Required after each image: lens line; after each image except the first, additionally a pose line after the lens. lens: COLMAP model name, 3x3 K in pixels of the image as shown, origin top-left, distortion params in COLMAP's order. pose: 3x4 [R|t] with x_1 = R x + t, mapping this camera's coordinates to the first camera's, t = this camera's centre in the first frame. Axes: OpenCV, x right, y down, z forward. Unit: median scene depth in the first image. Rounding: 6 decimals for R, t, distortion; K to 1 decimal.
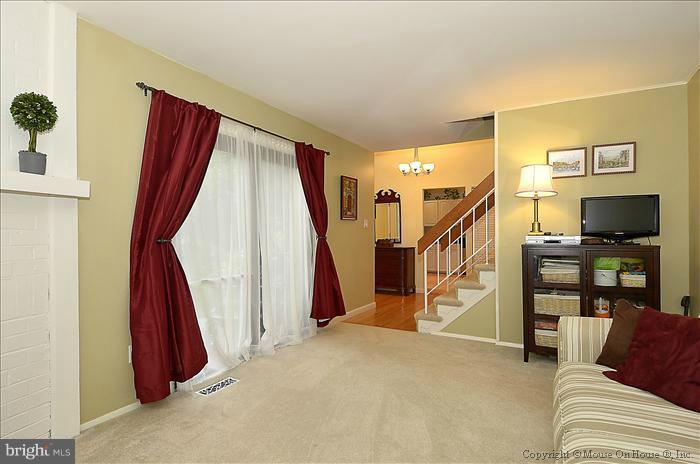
lens RADIAL K [[344.2, 0, 350.0], [0, 344.2, 232.0], [0, 0, 1]] dist [0.002450, 0.000337]
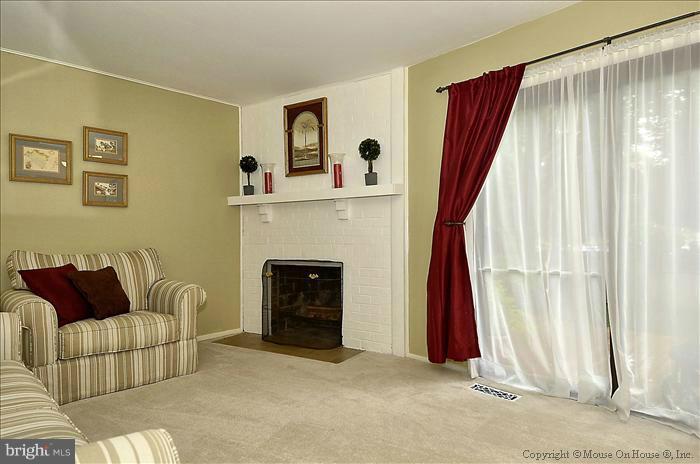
lens RADIAL K [[344.2, 0, 350.0], [0, 344.2, 232.0], [0, 0, 1]] dist [0.002450, 0.000337]
pose [[-0.173875, -0.006179, -0.984748, 0.565432], [0.021583, 0.999716, -0.010083, 0.055000], [0.984531, -0.023007, -0.173692, 0.867350]]
